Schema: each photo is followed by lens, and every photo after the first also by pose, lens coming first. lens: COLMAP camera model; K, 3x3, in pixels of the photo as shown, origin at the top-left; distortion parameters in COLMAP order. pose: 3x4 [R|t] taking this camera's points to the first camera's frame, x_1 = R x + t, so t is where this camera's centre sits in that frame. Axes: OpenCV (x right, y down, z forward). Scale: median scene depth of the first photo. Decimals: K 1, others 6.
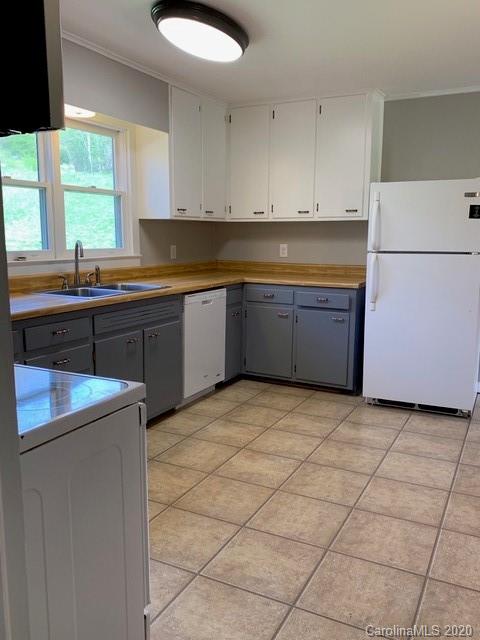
lens RADIAL K [[551.2, 0, 240.0], [0, 551.2, 320.0], [0, 0, 1]] dist [0.042082, -0.003775]
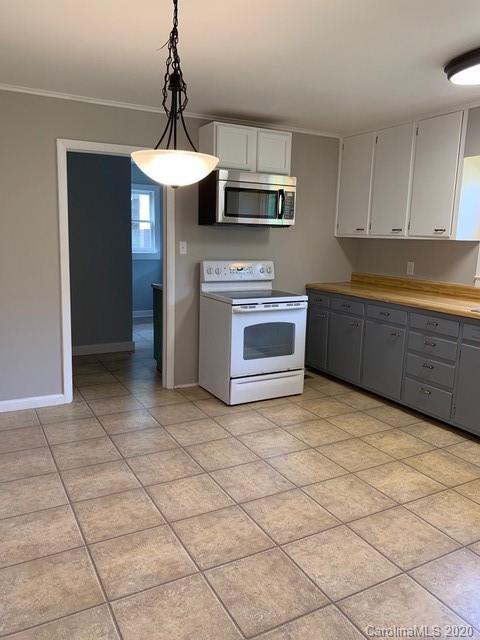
lens RADIAL K [[490.0, 0, 240.0], [0, 490.0, 320.0], [0, 0, 1]] dist [0.054892, -0.064290]
pose [[-0.562157, 0.121248, -0.818094, 0.899502], [-0.170279, 0.951032, 0.257959, -0.206204], [0.809311, 0.284318, -0.513983, 1.106915]]
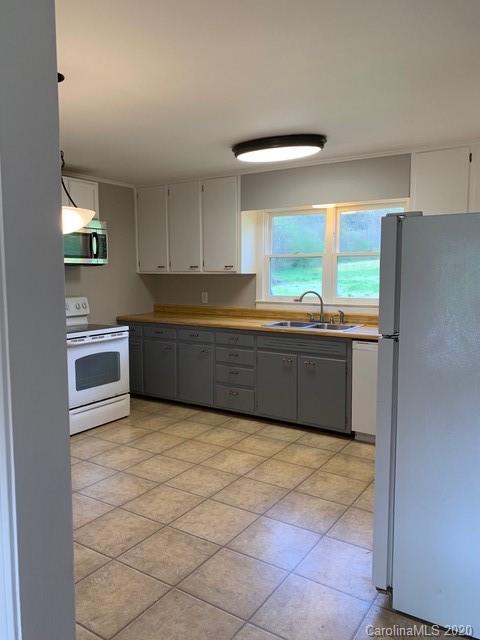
lens RADIAL K [[490.0, 0, 240.0], [0, 490.0, 320.0], [0, 0, 1]] dist [0.054892, -0.064290]
pose [[-0.106390, 0.088706, -0.990360, 1.135198], [-0.164666, 0.980688, 0.105529, -0.189080], [0.980595, 0.174306, -0.089729, 1.020760]]
